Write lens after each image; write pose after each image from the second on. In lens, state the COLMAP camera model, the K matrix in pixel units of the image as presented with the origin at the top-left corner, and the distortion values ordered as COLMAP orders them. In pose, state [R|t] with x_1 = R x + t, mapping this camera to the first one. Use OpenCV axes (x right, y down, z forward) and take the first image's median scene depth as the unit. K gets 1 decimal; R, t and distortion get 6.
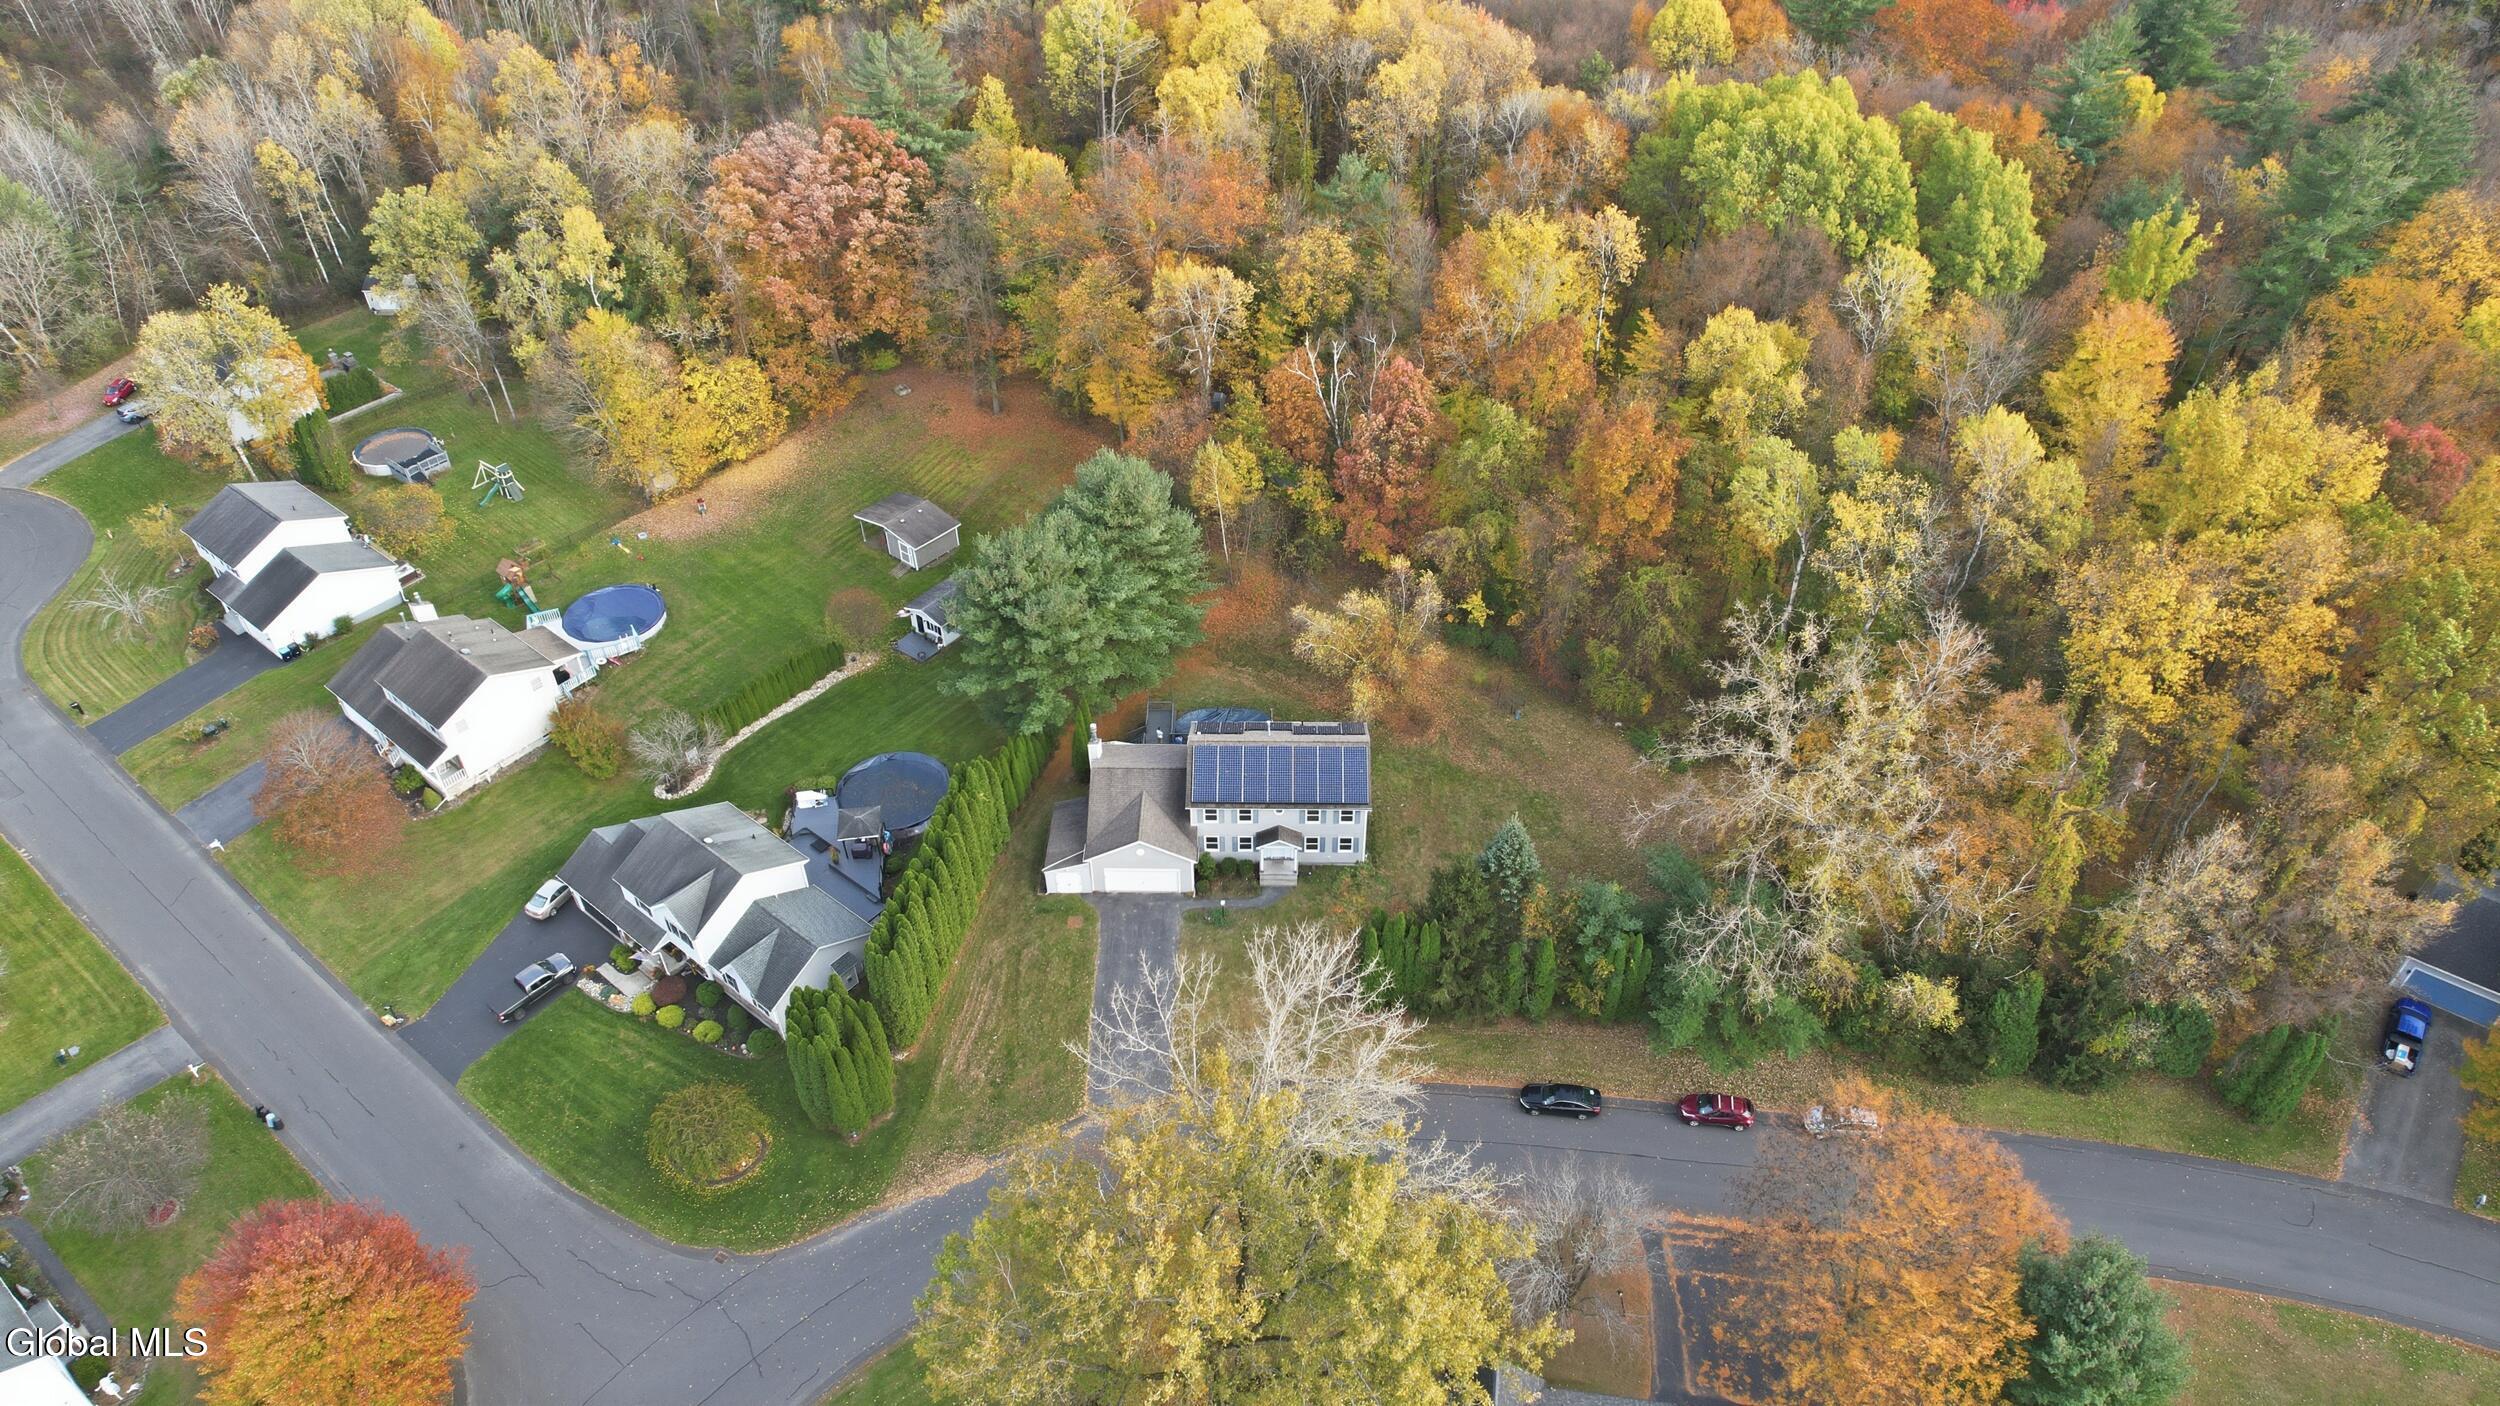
lens RADIAL K [[1582.6, 0, 1264.0], [0, 1582.6, 727.8], [0, 0, 1]] dist [-0.067864, 0.074695]
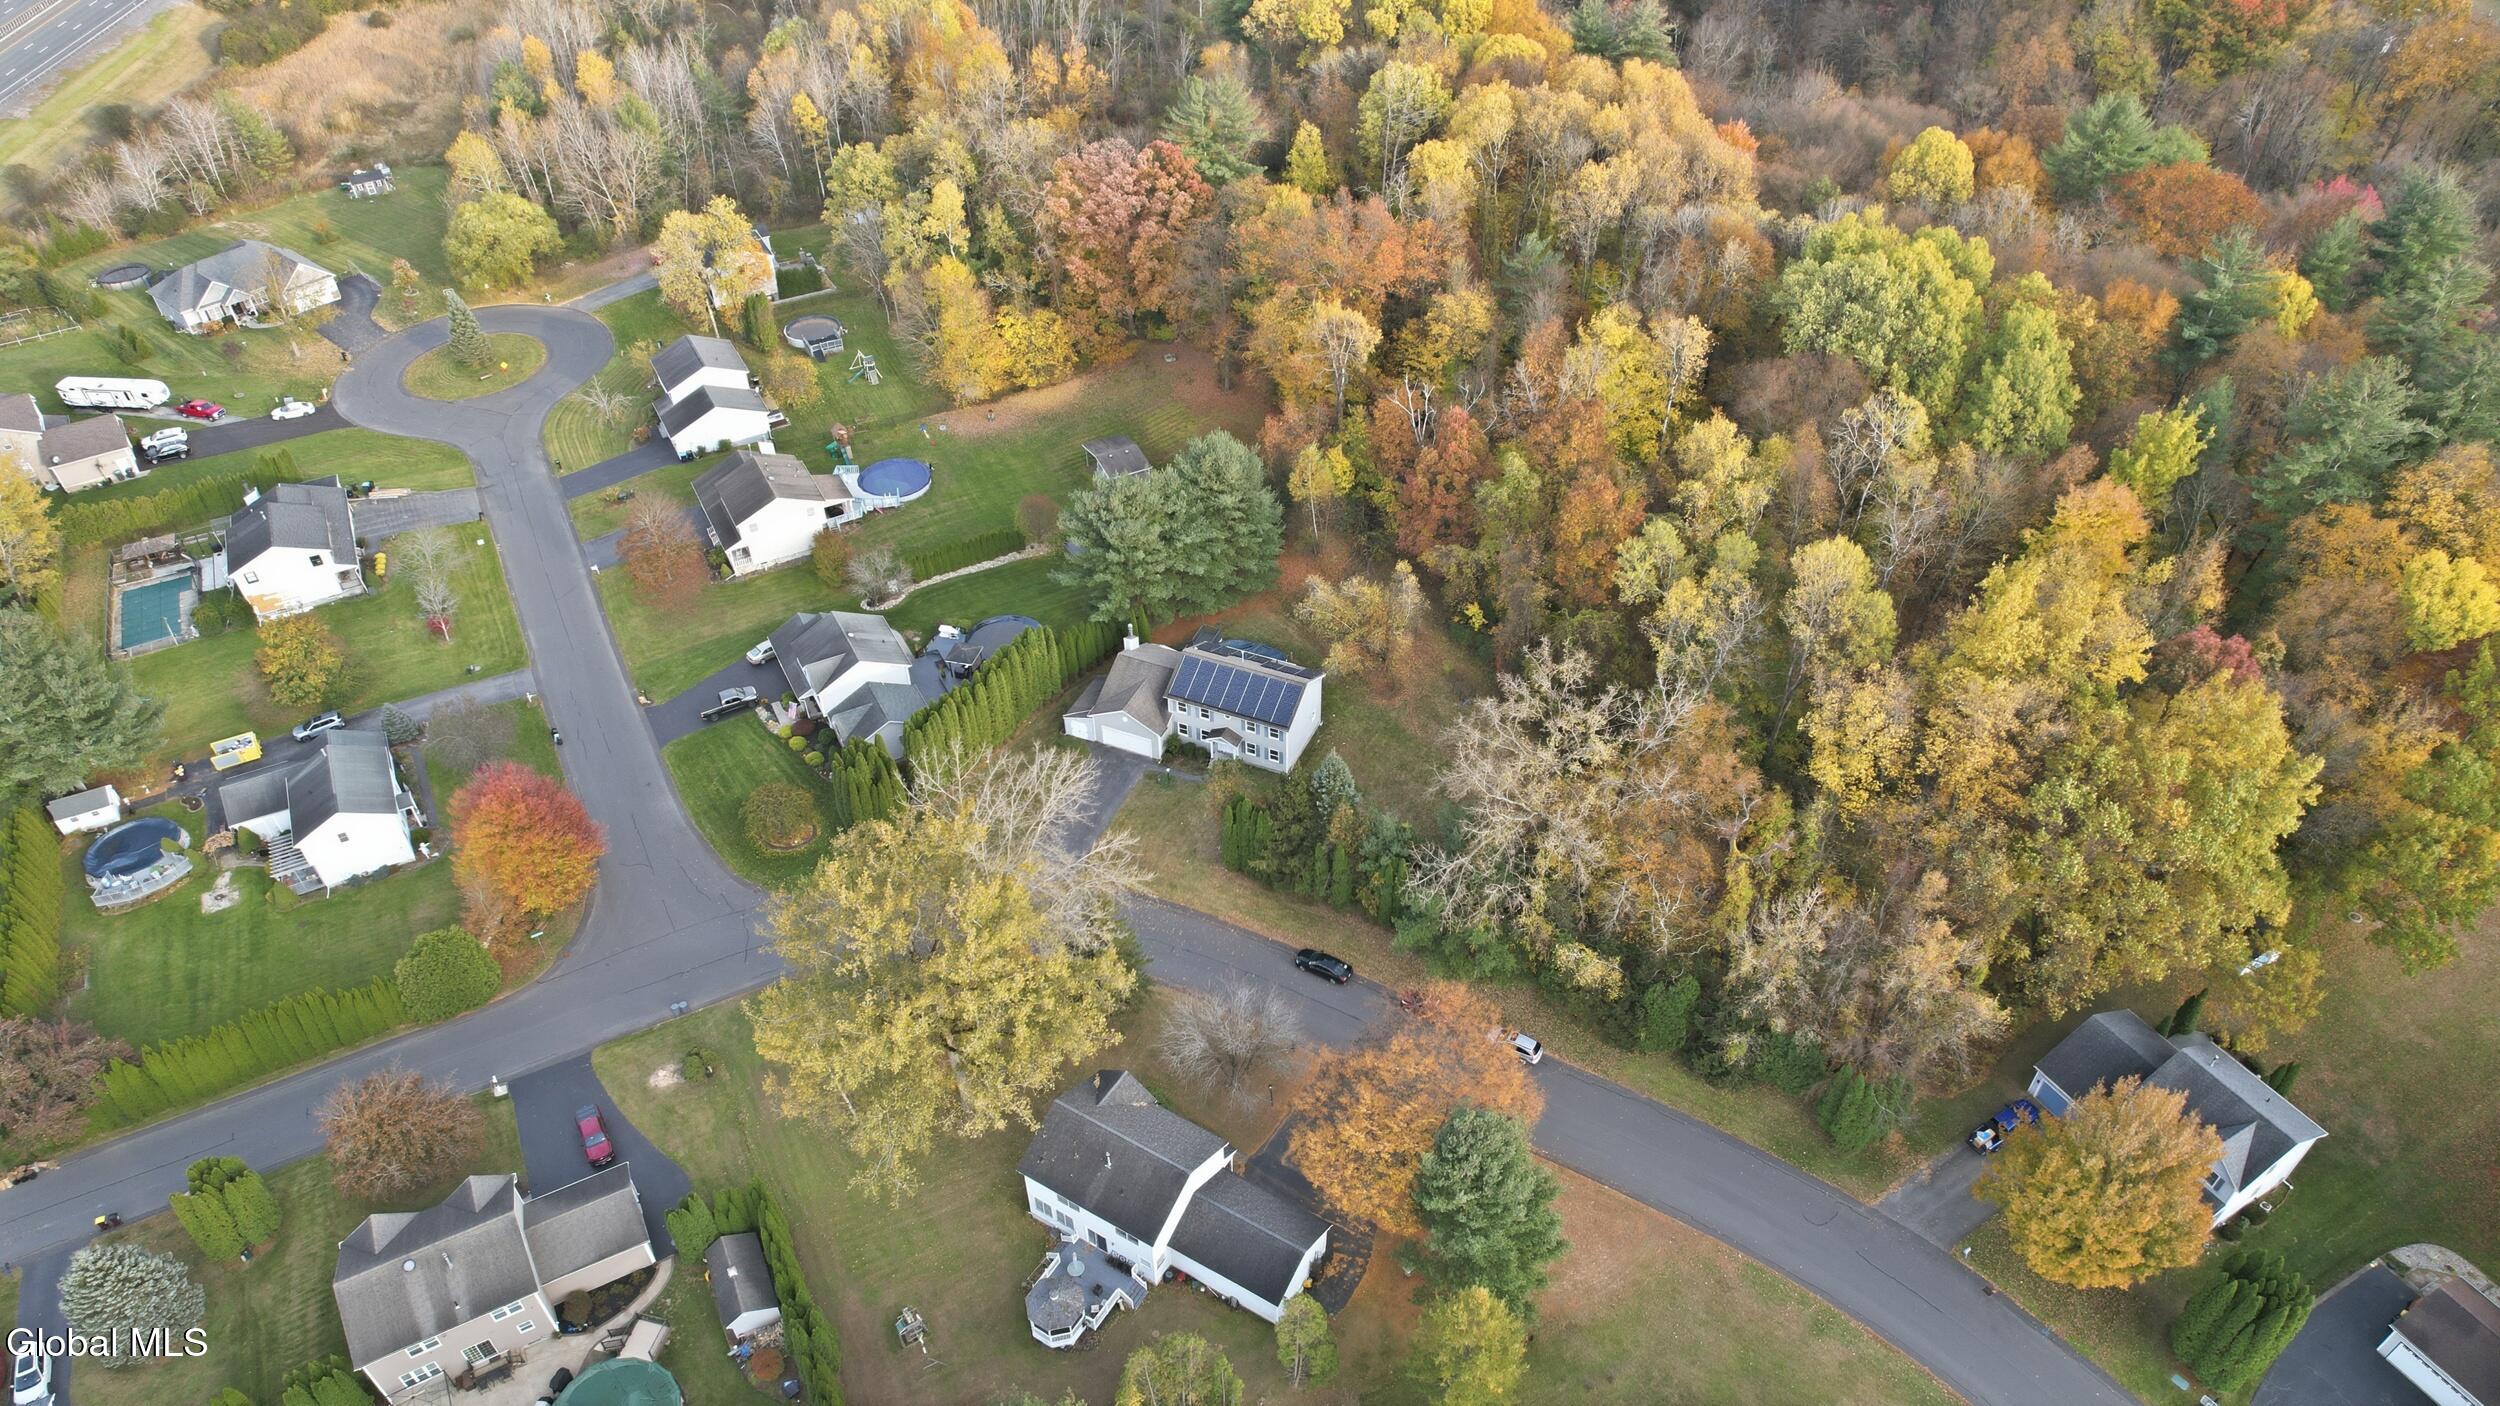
lens RADIAL K [[1568.3, 0, 1250.0], [0, 1568.3, 703.0], [0, 0, 1]] dist [-0.019747, 0.001428]
pose [[0.922123, 0.247823, -0.297108, 0.363150], [-0.248486, 0.967960, 0.036177, -0.009794], [0.296554, 0.040468, 0.954158, -0.231375]]
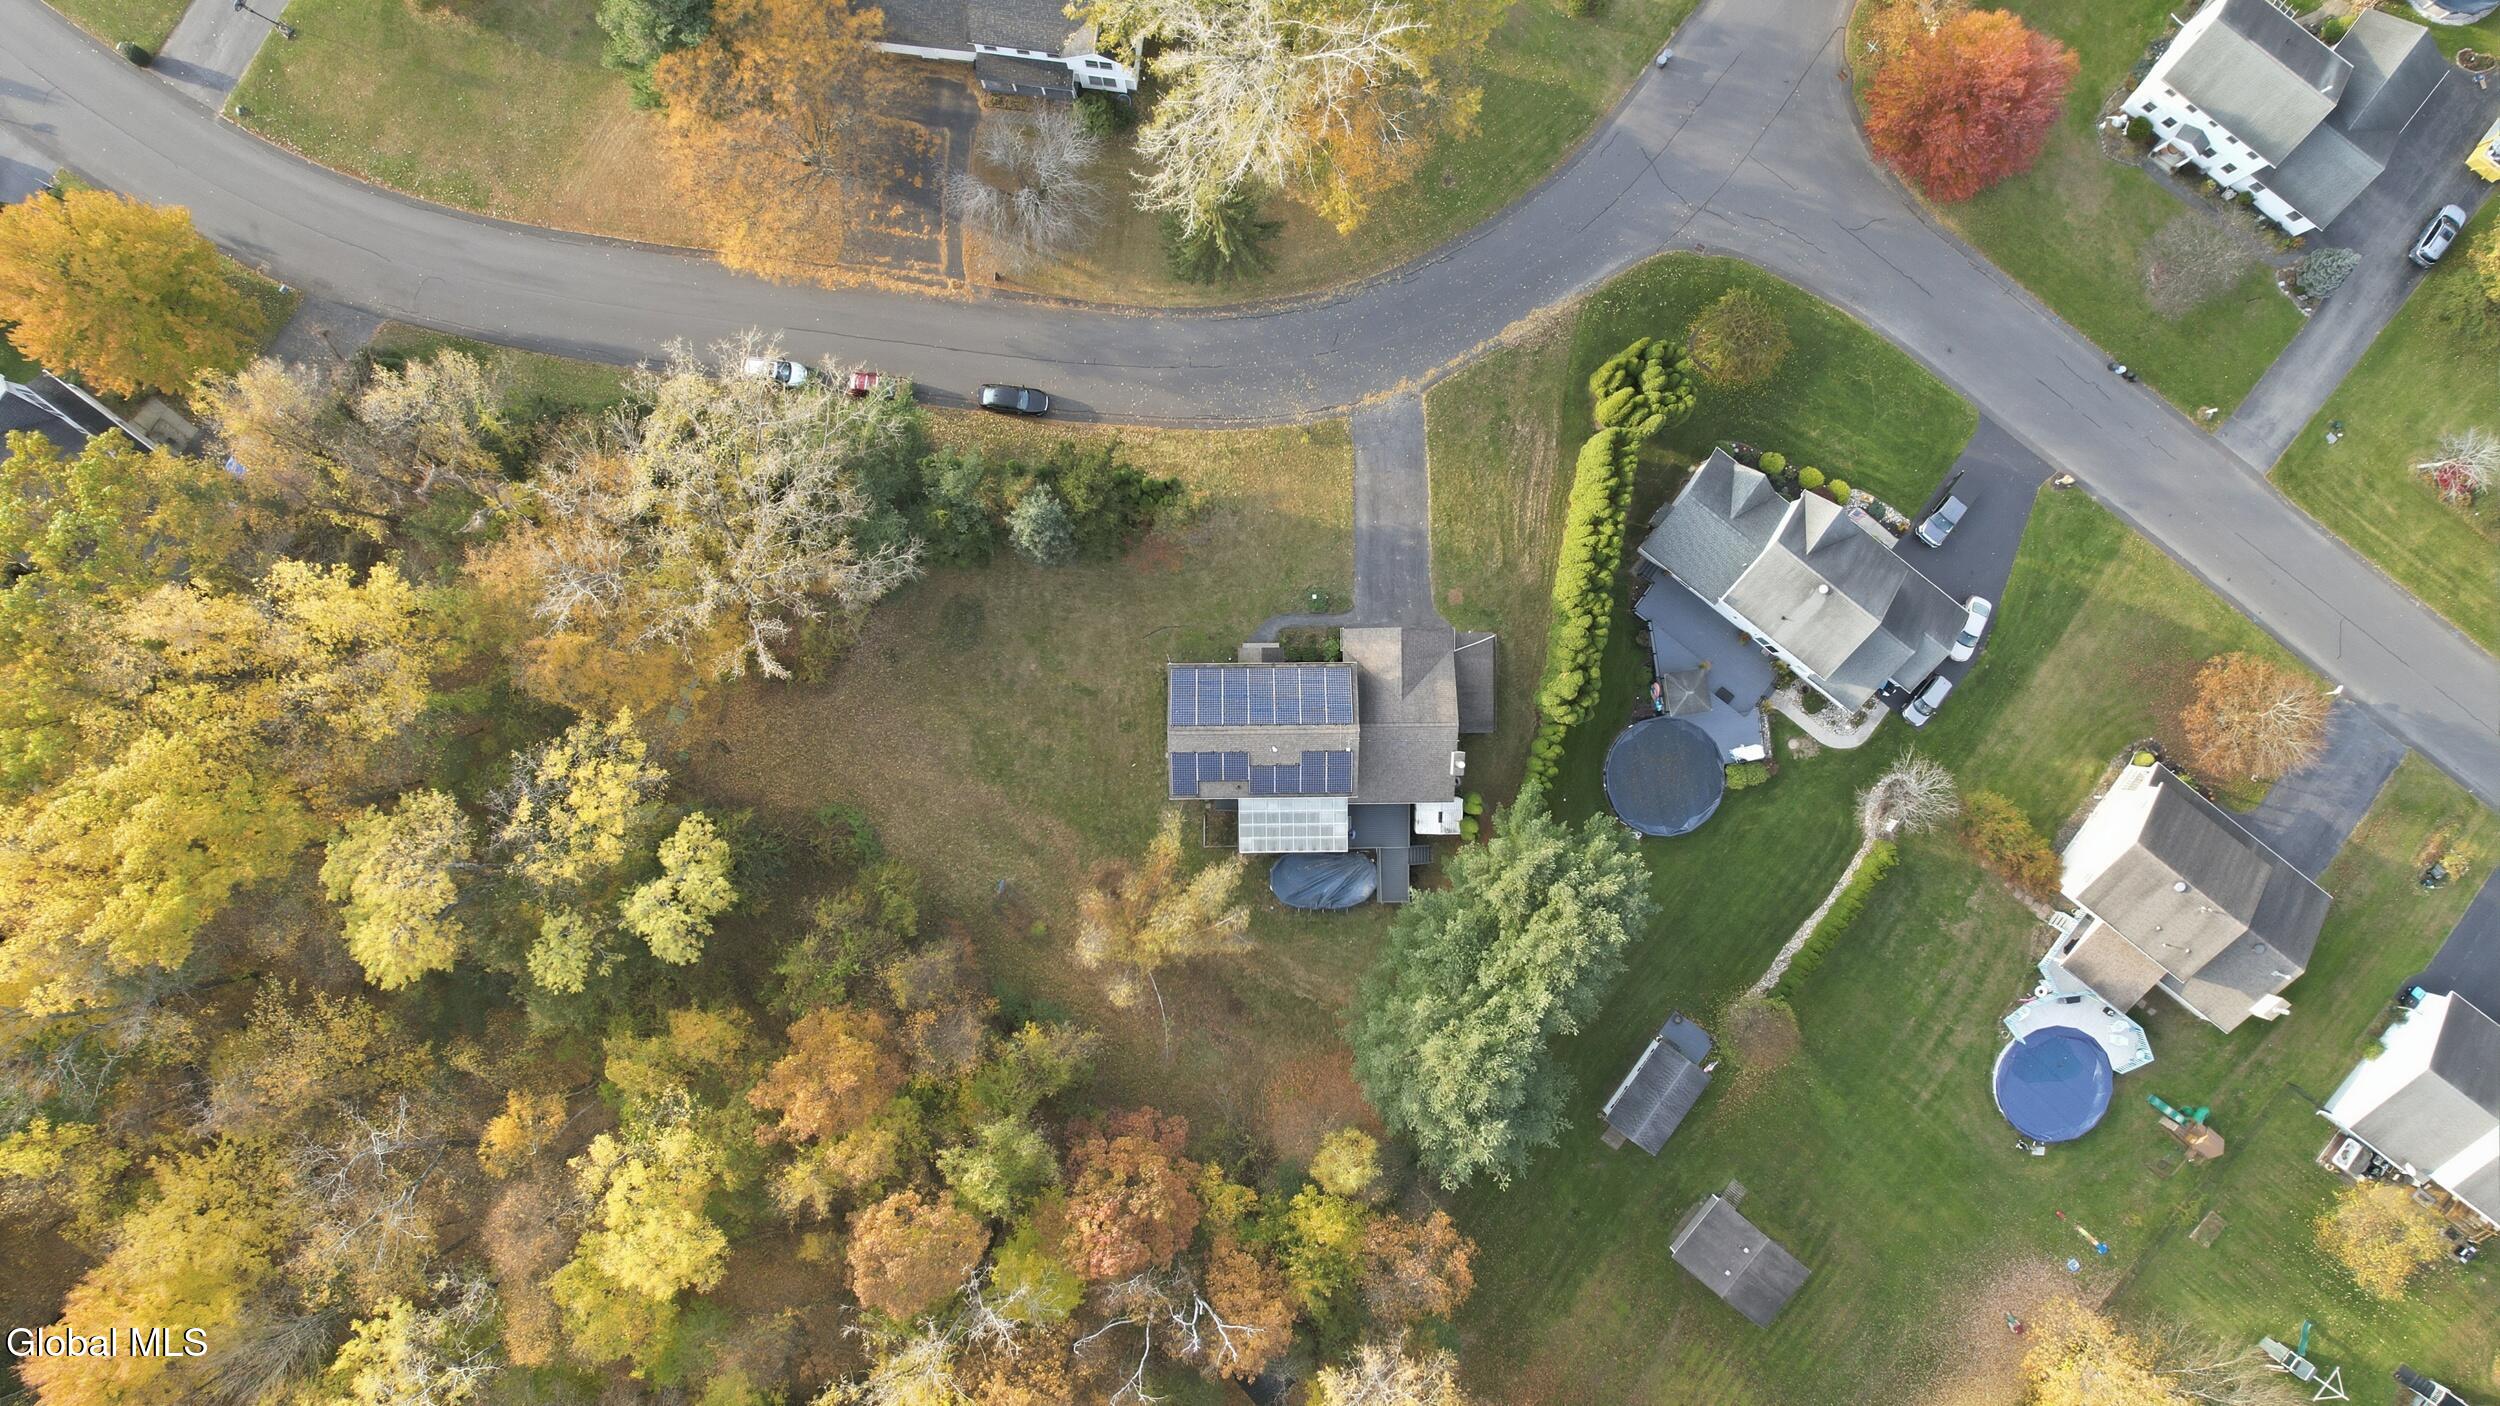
lens RADIAL K [[1568.3, 0, 1250.0], [0, 1568.3, 703.0], [0, 0, 1]] dist [-0.019747, 0.001428]
pose [[-0.999794, 0.014551, 0.014184, 0.001953], [0.001130, -0.657126, 0.753780, -0.616530], [0.020289, 0.753640, 0.656974, 0.318714]]
